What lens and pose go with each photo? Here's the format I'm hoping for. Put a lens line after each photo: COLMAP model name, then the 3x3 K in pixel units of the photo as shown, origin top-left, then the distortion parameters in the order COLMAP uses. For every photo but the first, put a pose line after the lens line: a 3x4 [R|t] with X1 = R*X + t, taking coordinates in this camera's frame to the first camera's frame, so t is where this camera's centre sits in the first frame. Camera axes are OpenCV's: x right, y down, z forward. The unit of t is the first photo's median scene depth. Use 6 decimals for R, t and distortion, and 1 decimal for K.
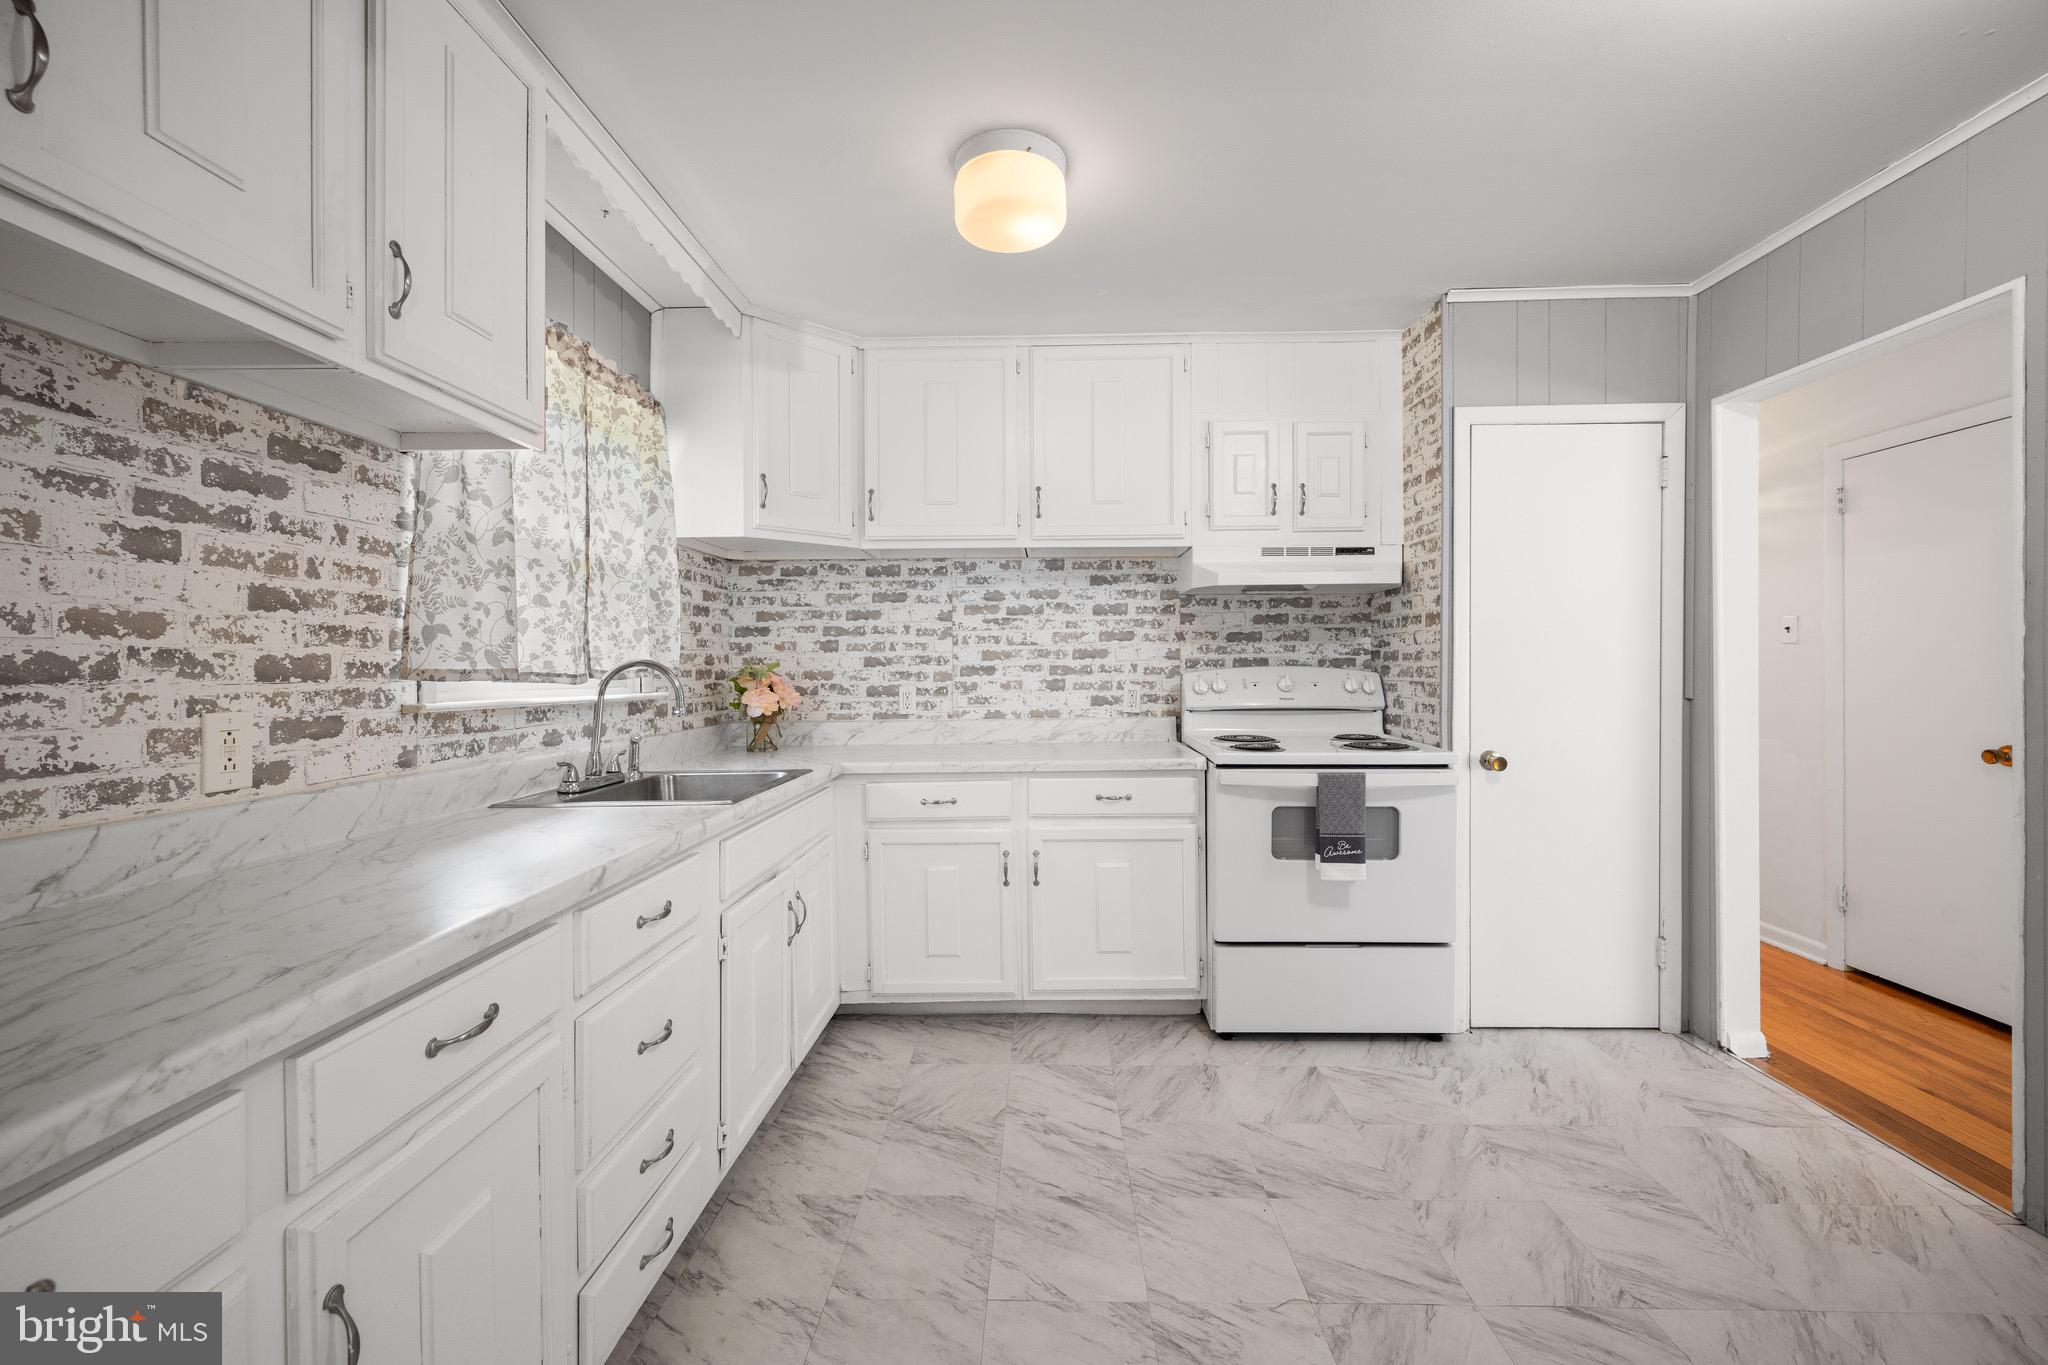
lens RADIAL K [[824.5, 0, 1032.6], [0, 824.5, 674.3], [0, 0, 1]] dist [-0.003193, 0.000066]
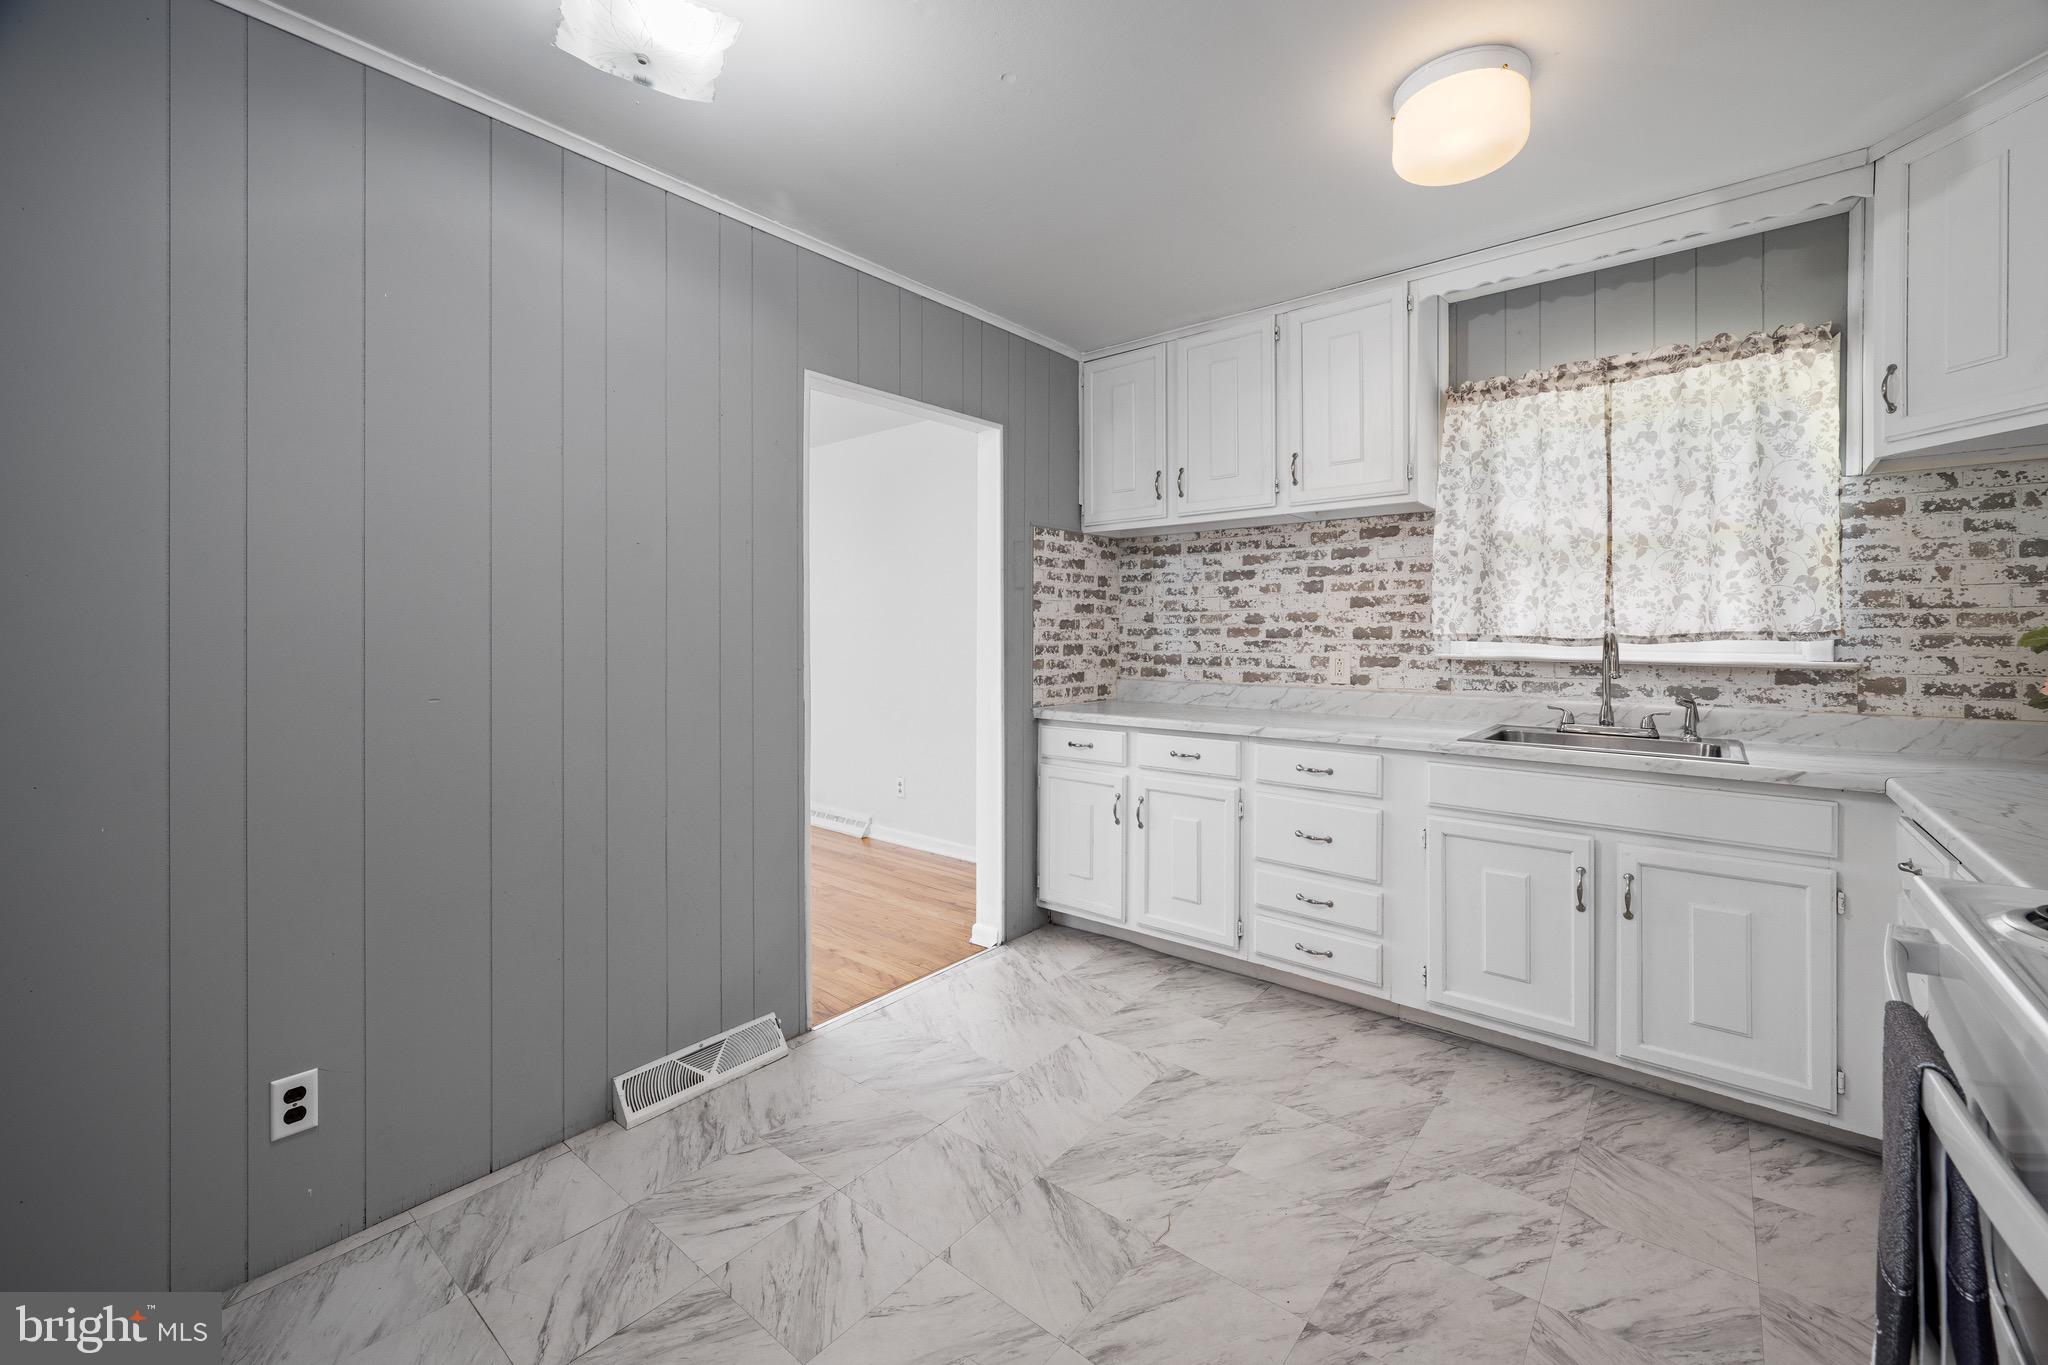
lens RADIAL K [[824.5, 0, 1033.4], [0, 824.5, 630.4], [0, 0, 1]] dist [-0.003193, 0.000066]
pose [[-0.617140, 0.016132, -0.786688, 1.285474], [0.006712, 0.999861, 0.015238, -0.050679], [0.786825, 0.004123, -0.617163, 1.549343]]
